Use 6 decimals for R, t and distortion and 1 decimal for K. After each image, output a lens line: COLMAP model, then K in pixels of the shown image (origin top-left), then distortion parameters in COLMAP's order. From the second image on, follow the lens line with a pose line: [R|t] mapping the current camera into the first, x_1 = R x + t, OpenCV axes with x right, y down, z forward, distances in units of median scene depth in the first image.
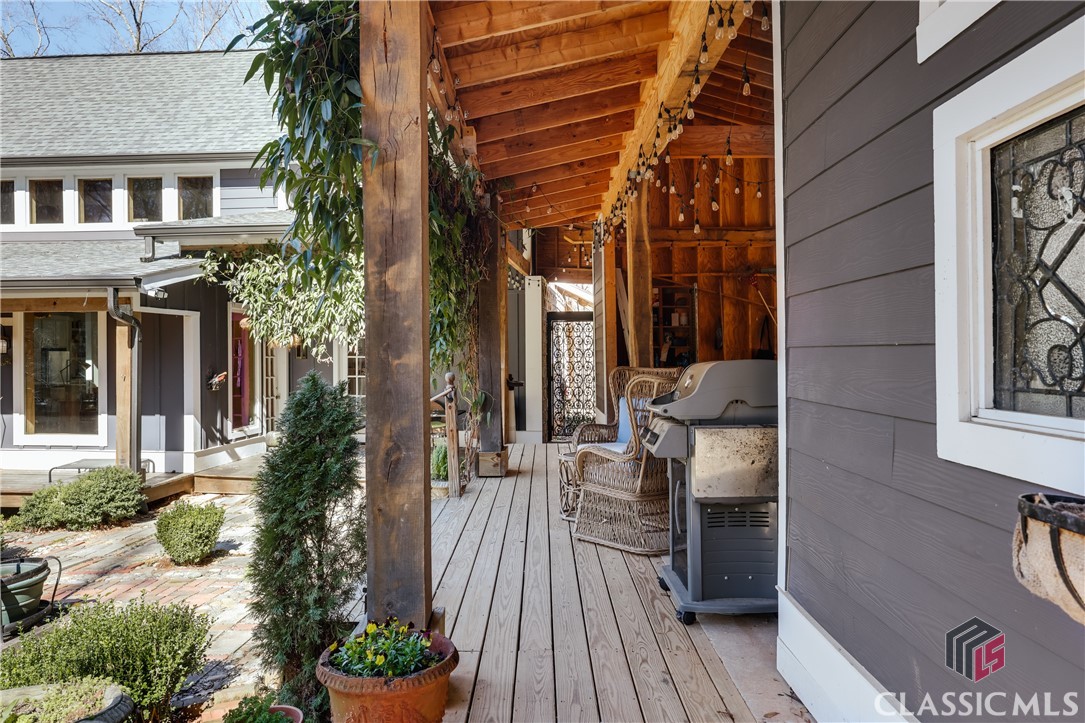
lens RADIAL K [[721.6, 0, 540.1], [0, 721.6, 356.2], [0, 0, 1]] dist [0.003377, -0.003855]
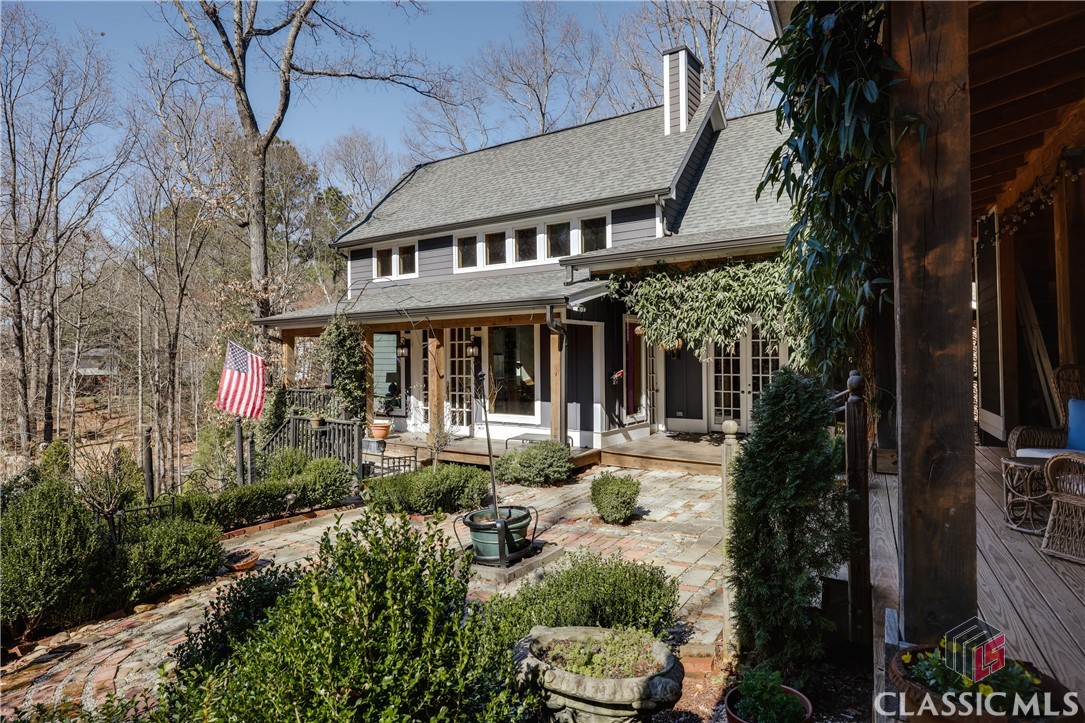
lens RADIAL K [[600.3, 0, 542.9], [0, 600.3, 358.8], [0, 0, 1]] dist [-0.003501, 0.001984]
pose [[0.880257, -0.004014, -0.474480, -0.068566], [0.003893, 0.999992, -0.001237, 0.003504], [0.474481, -0.000758, 0.880265, 0.020745]]
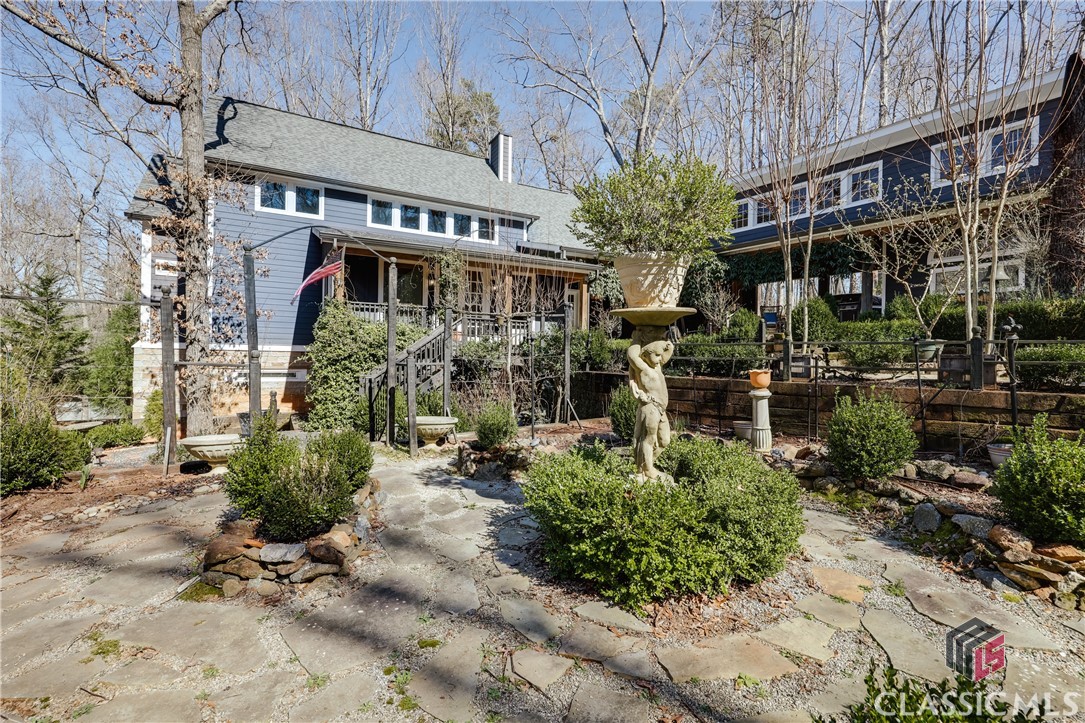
lens RADIAL K [[481.4, 0, 557.8], [0, 481.4, 358.6], [0, 0, 1]] dist [0.002276, 0.000496]
pose [[0.796474, -0.000724, 0.604673, -1.612804], [-0.010142, 0.999843, 0.014556, 0.200062], [-0.604588, -0.017726, 0.796341, -0.385094]]
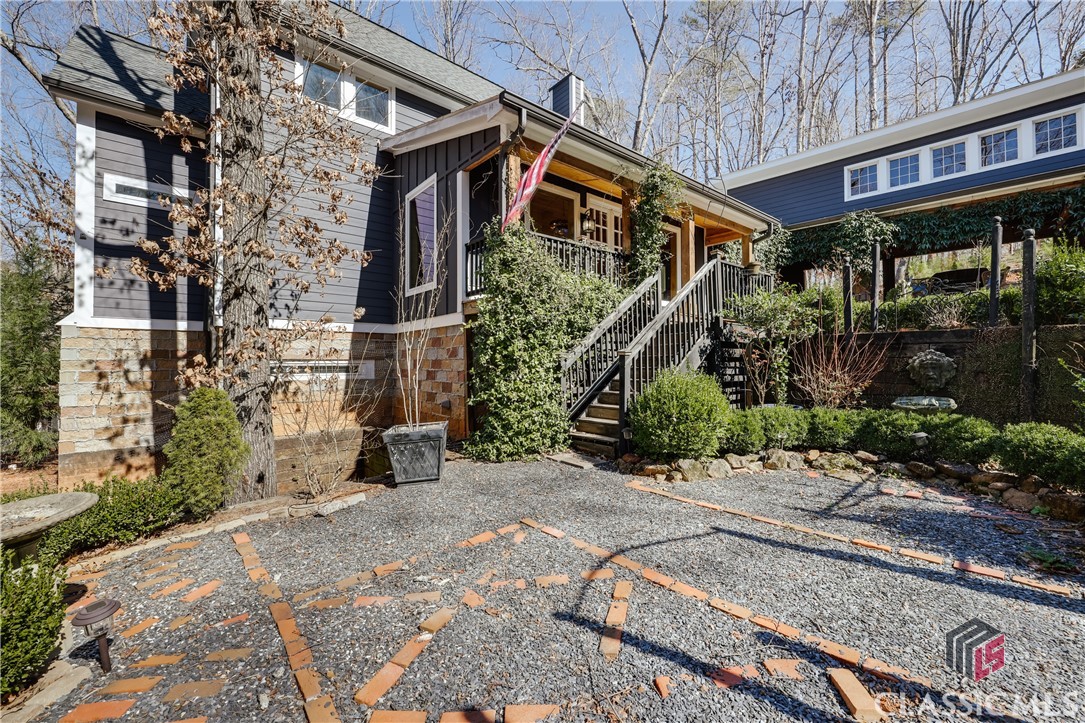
lens RADIAL K [[436.2, 0, 565.3], [0, 436.2, 358.7], [0, 0, 1]] dist [0.000946, 0.000040]
pose [[0.663351, -0.011944, 0.748213, -1.747912], [0.011732, 0.999916, 0.005560, 0.266382], [-0.748216, 0.005090, 0.663435, 0.475703]]
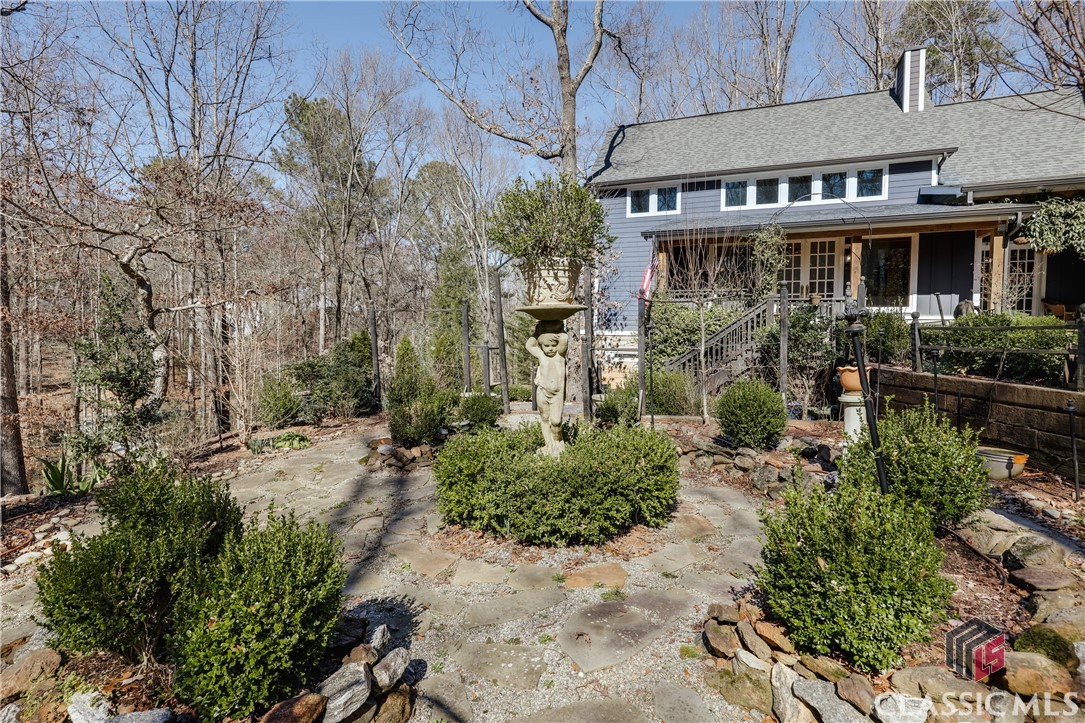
lens RADIAL K [[512.0, 0, 538.1], [0, 512.0, 355.2], [0, 0, 1]] dist [-0.009078, 0.002303]
pose [[0.966444, 0.012637, -0.256566, -1.269260], [-0.000734, 0.998921, 0.046435, 0.190393], [0.256876, -0.044688, 0.965411, -0.554195]]
